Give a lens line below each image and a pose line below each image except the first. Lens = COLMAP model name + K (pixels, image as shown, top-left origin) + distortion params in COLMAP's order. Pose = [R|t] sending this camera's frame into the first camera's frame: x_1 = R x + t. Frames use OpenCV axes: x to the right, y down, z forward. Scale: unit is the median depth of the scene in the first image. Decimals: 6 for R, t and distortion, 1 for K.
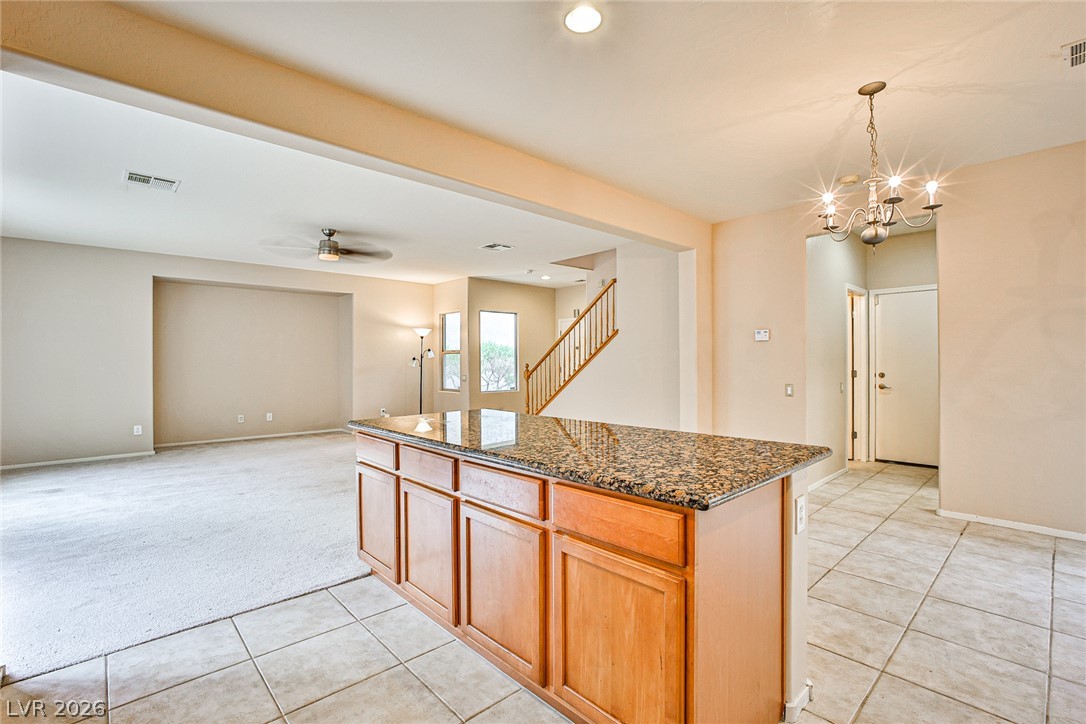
lens RADIAL K [[490.3, 0, 544.4], [0, 490.3, 362.9], [0, 0, 1]] dist [-0.037787, 0.015821]
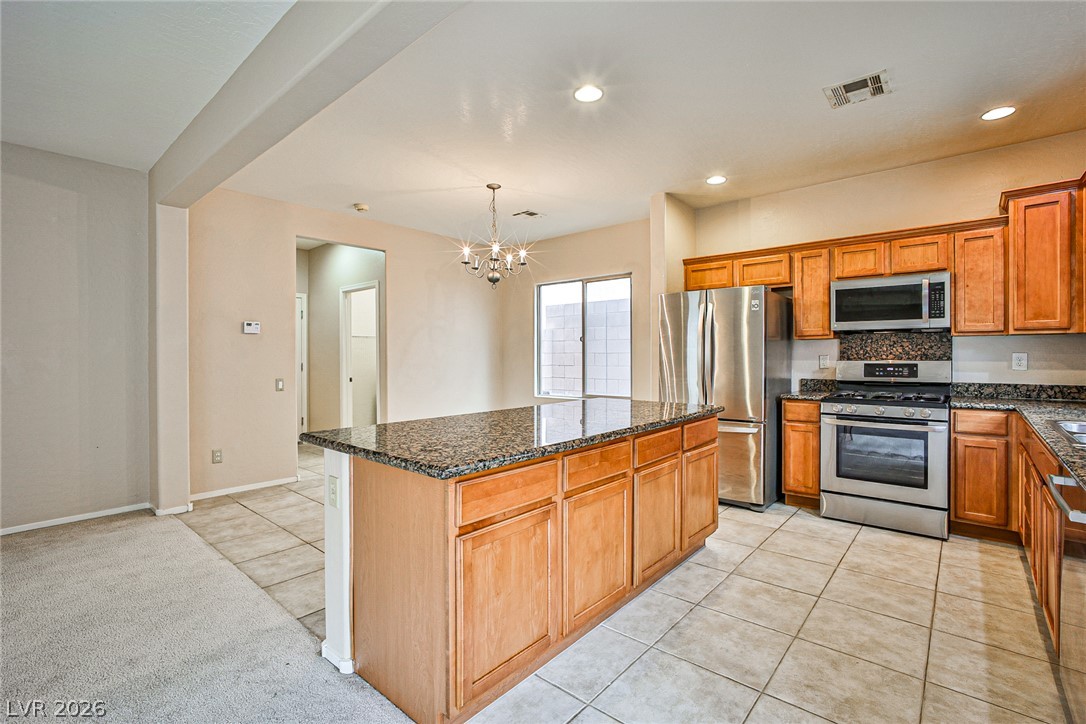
lens RADIAL K [[492.7, 0, 546.6], [0, 492.7, 360.7], [0, 0, 1]] dist [-0.039851, 0.015671]
pose [[-0.110684, -0.006591, 0.993834, -0.550301], [0.005057, 0.999961, 0.007195, 0.002428], [-0.993843, 0.005822, -0.110647, 0.567399]]
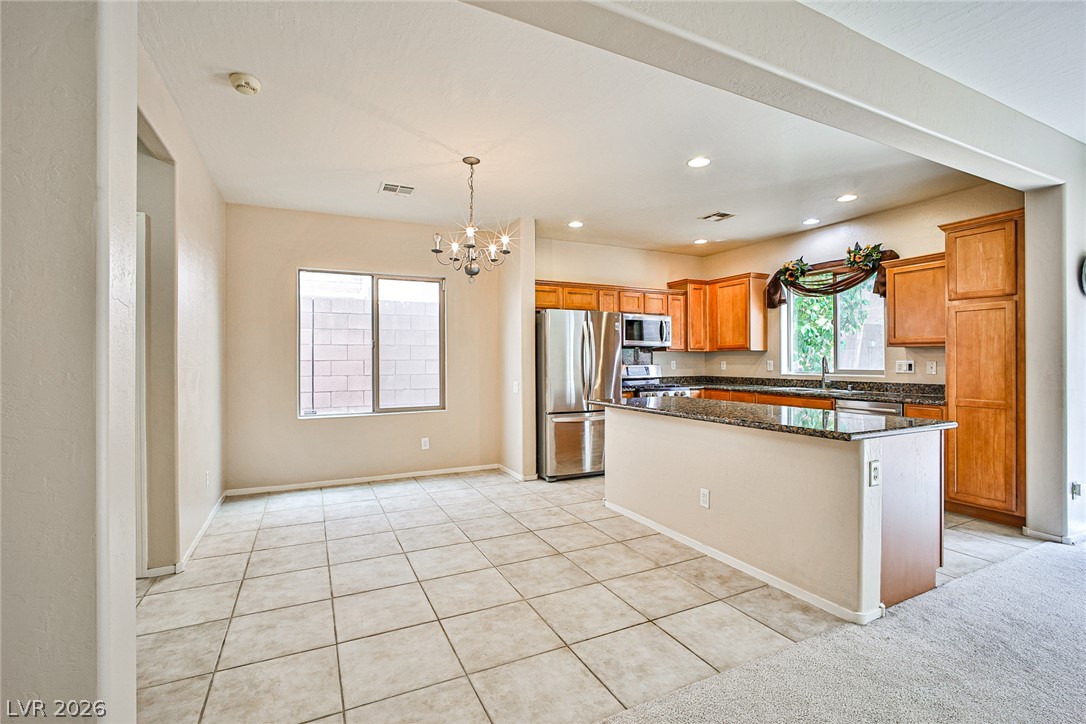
lens RADIAL K [[484.5, 0, 540.6], [0, 484.5, 362.2], [0, 0, 1]] dist [-0.038348, 0.013770]
pose [[-0.955940, 0.008721, 0.293433, 0.056926], [0.010017, 0.999946, 0.002914, -0.003226], [-0.293392, 0.005725, -0.955975, 1.260909]]
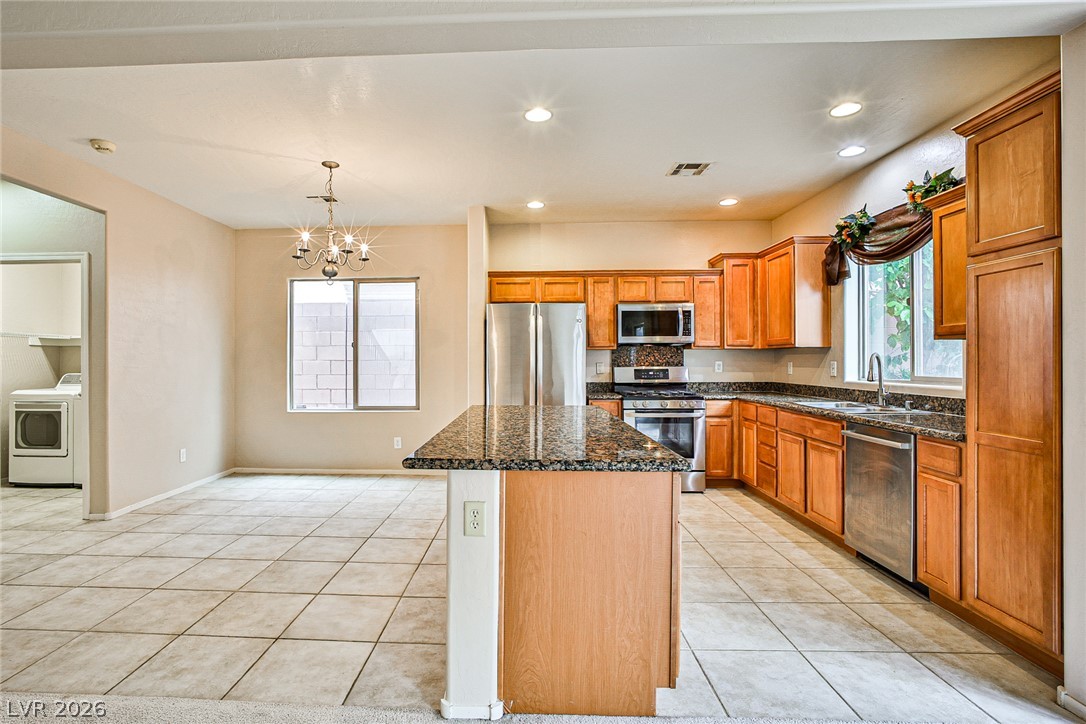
lens RADIAL K [[528.9, 0, 504.1], [0, 528.9, 363.3], [0, 0, 1]] dist [-0.044006, 0.018729]
pose [[-0.698564, 0.004322, 0.715535, -0.414043], [0.006184, 0.999981, -0.000003, 0.001355], [-0.715521, 0.004423, -0.698577, 0.952620]]
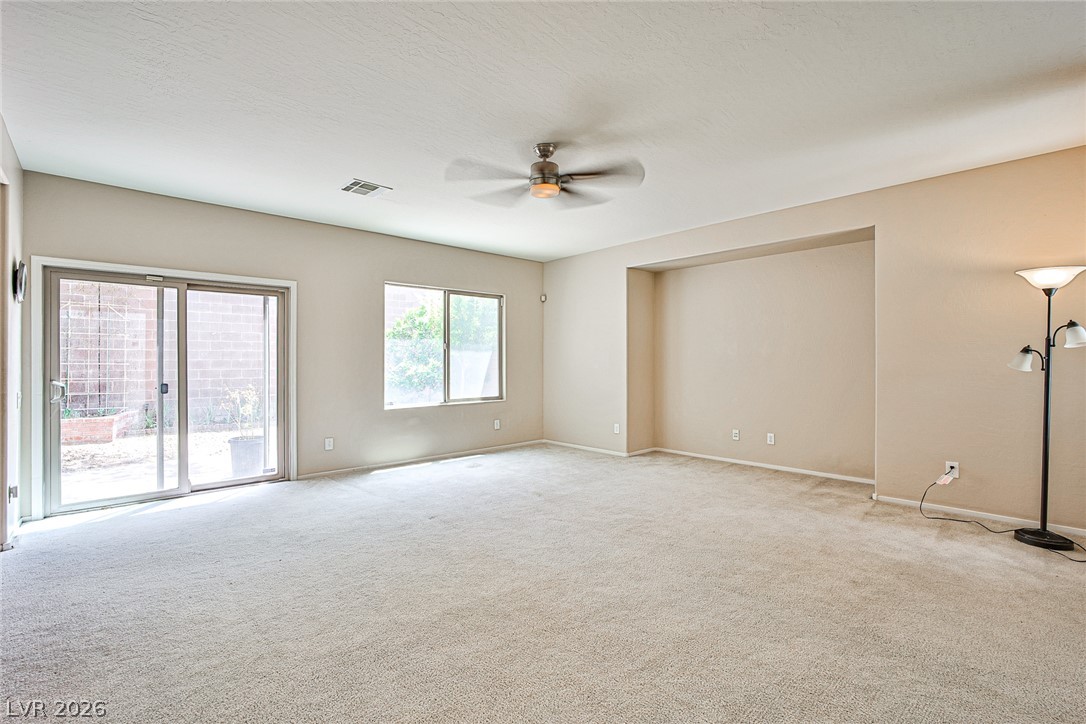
lens RADIAL K [[492.7, 0, 546.6], [0, 492.7, 360.7], [0, 0, 1]] dist [-0.039851, 0.015671]
pose [[0.001490, 0.003725, -0.999992, 0.213694], [0.000535, 0.999993, 0.003726, -0.002803], [0.999999, -0.000541, 0.001488, 1.156907]]
